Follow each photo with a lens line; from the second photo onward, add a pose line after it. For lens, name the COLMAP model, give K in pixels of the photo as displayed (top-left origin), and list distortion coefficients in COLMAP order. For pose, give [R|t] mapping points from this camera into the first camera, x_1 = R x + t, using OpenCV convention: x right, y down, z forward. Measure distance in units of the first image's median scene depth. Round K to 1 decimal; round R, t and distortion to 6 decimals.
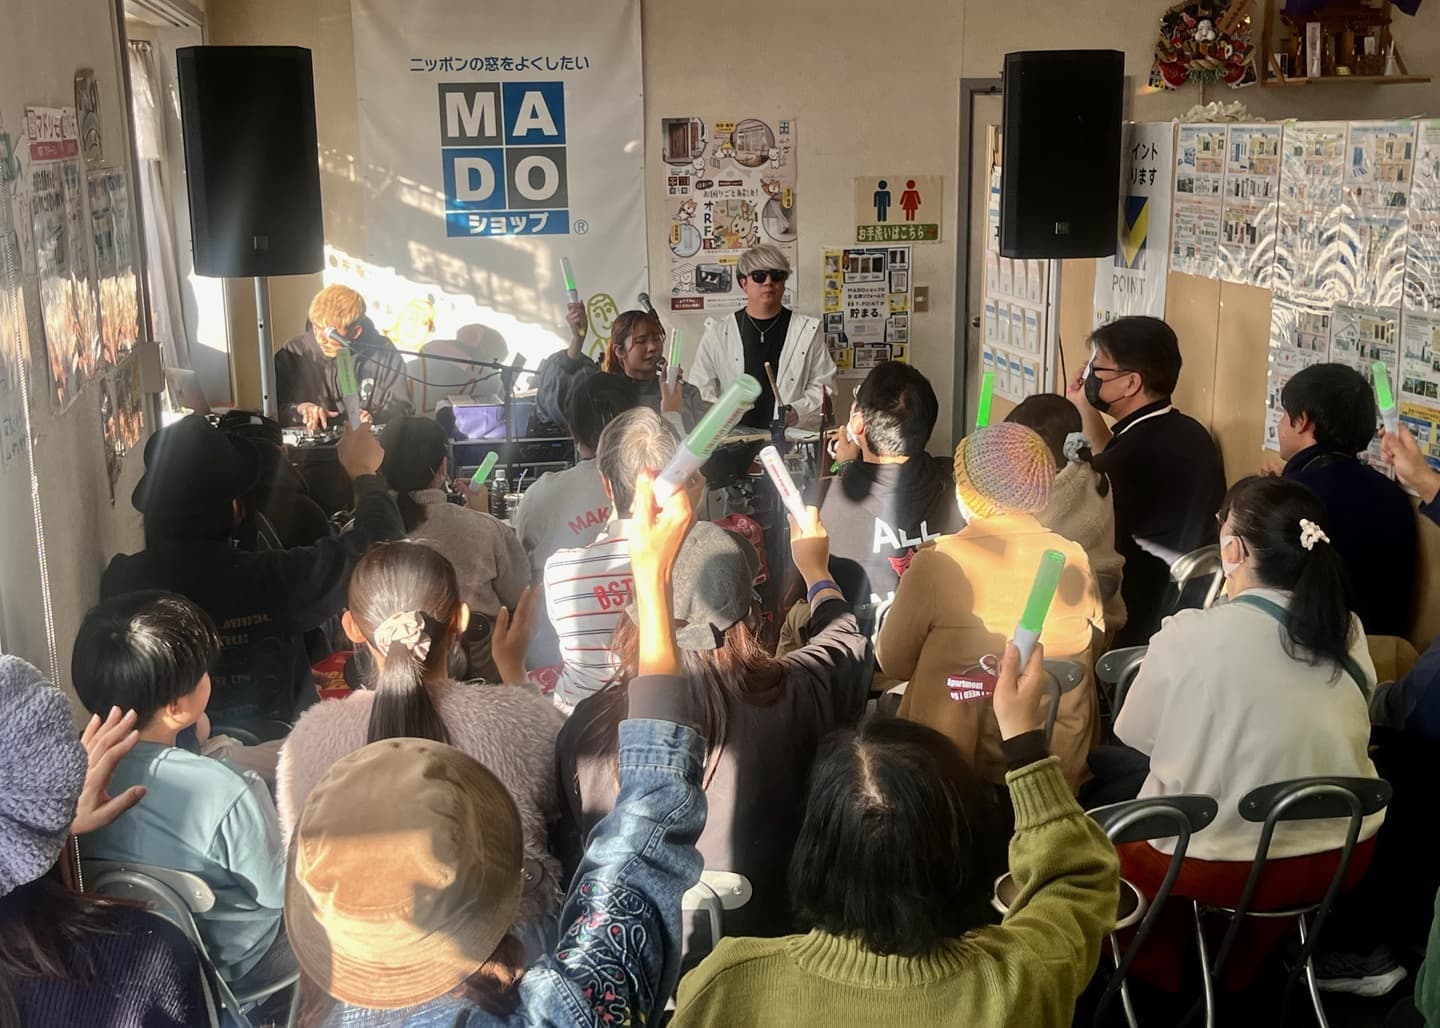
lens RADIAL K [[1794.3, 0, 732.6], [0, 1794.3, 567.5], [0, 0, 1]] dist [0.035827, 0.000000]
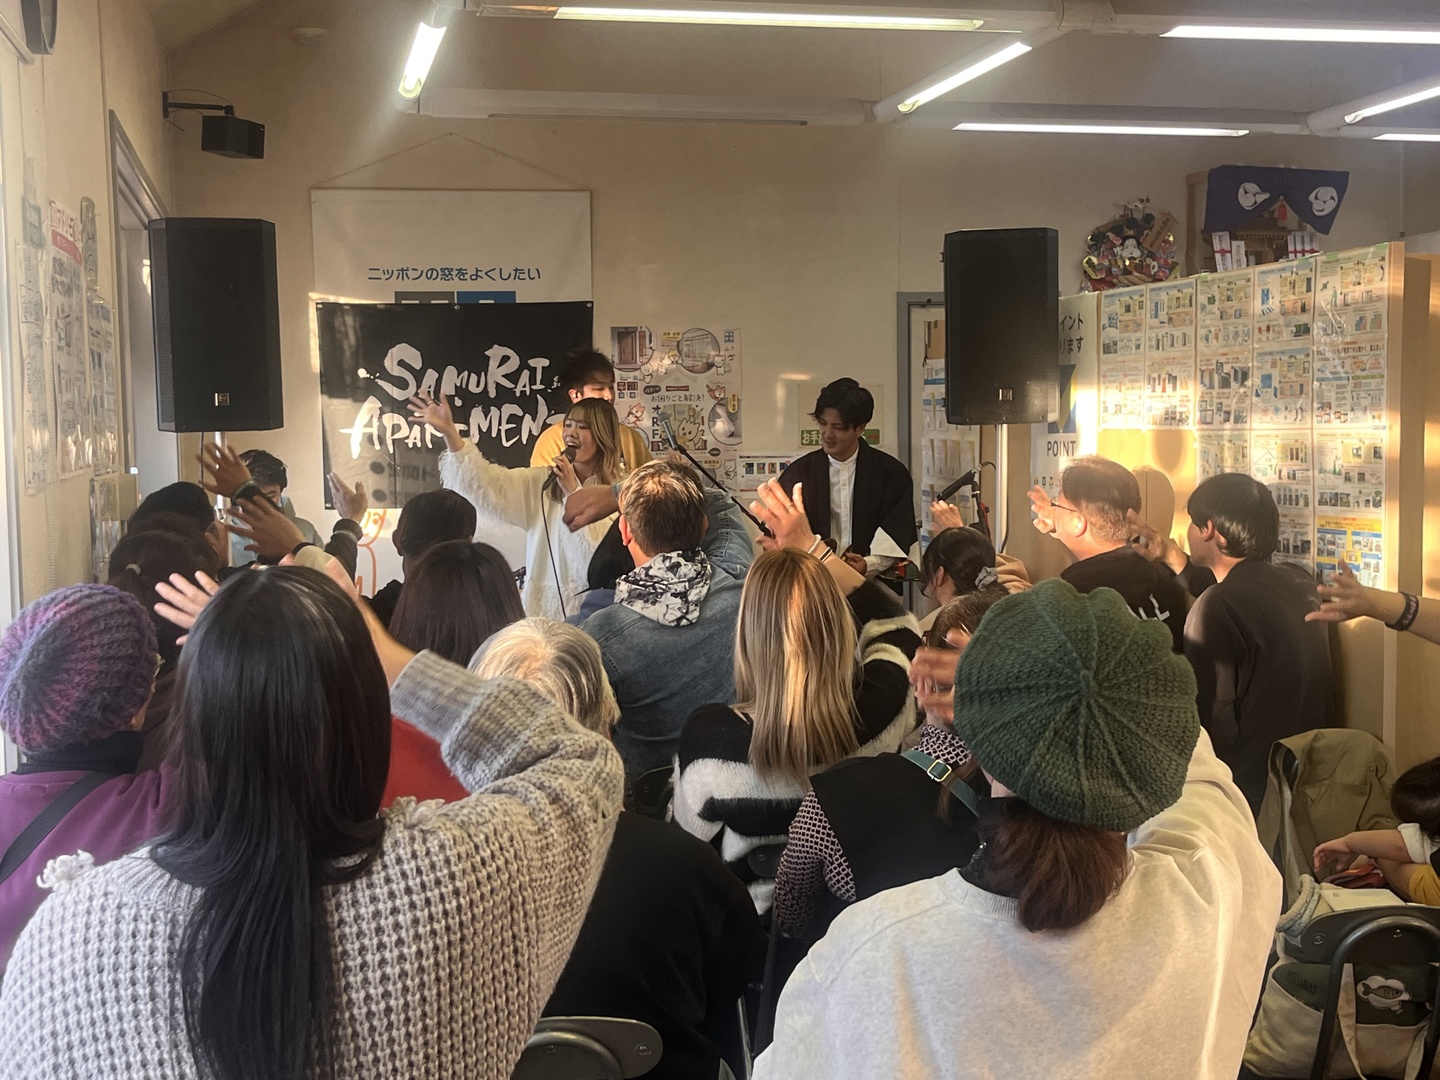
lens RADIAL K [[1888.3, 0, 714.4], [0, 1888.3, 547.2], [0, 0, 1]] dist [0.069896, 0.000000]
pose [[0.999737, -0.004393, 0.022522, -0.004815], [0.008272, 0.984510, -0.175131, 0.066054], [-0.021404, 0.175271, 0.984288, -0.048515]]
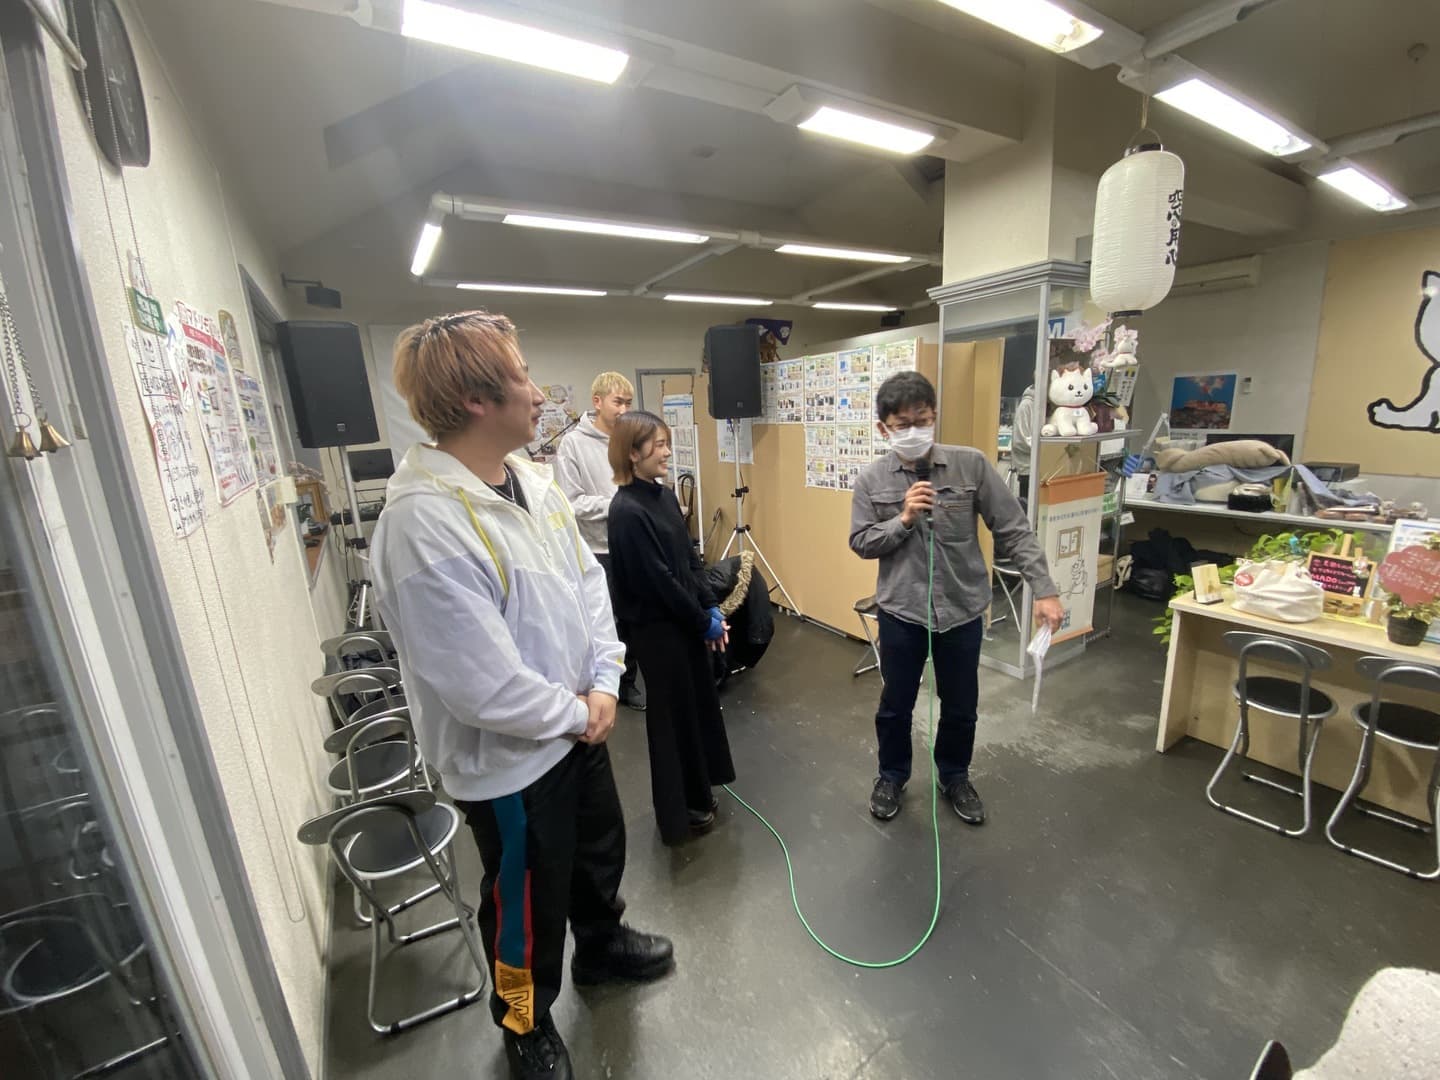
lens RADIAL K [[584.5, 0, 720.6], [0, 584.5, 534.7], [0, 0, 1]] dist [0.021655, -0.009761]
pose [[0.941522, -0.111278, 0.318046, -0.058374], [0.123205, 0.992226, -0.017568, 0.000943], [-0.313618, 0.055726, 0.947913, 0.164788]]
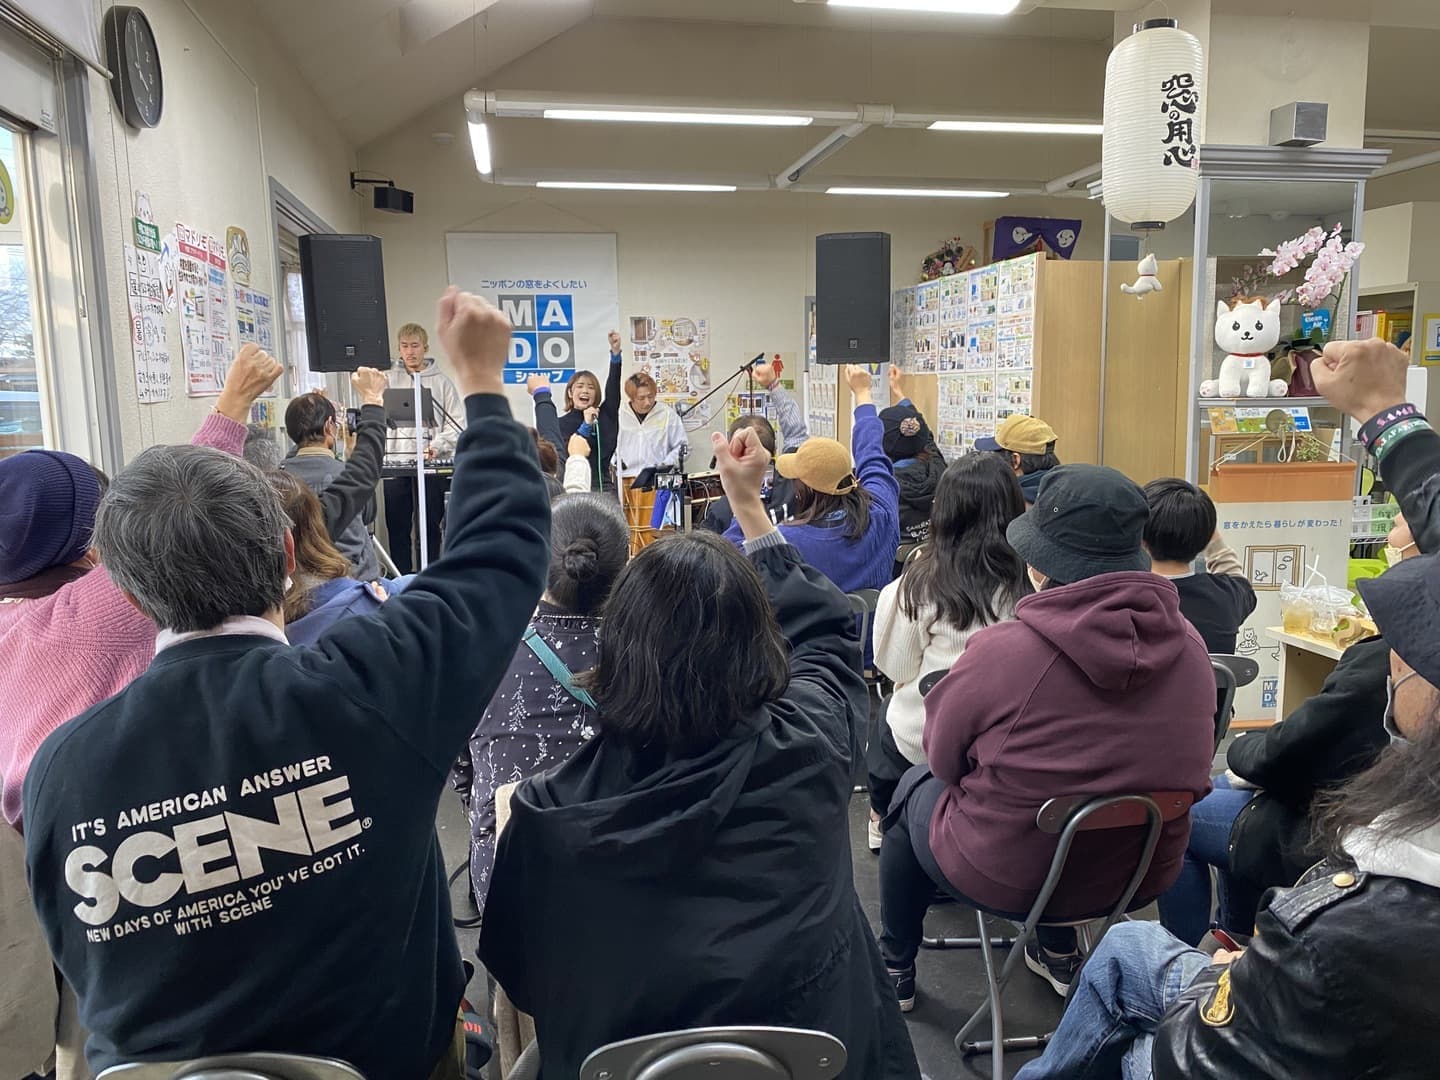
lens RADIAL K [[1104.1, 0, 738.3], [0, 1104.1, 549.0], [0, 0, 1]] dist [0.037032, -0.036730]
pose [[0.999969, -0.001890, -0.007578, 0.071863], [0.001163, 0.995486, -0.094902, 0.071380], [0.007723, 0.094891, 0.995458, -0.028741]]
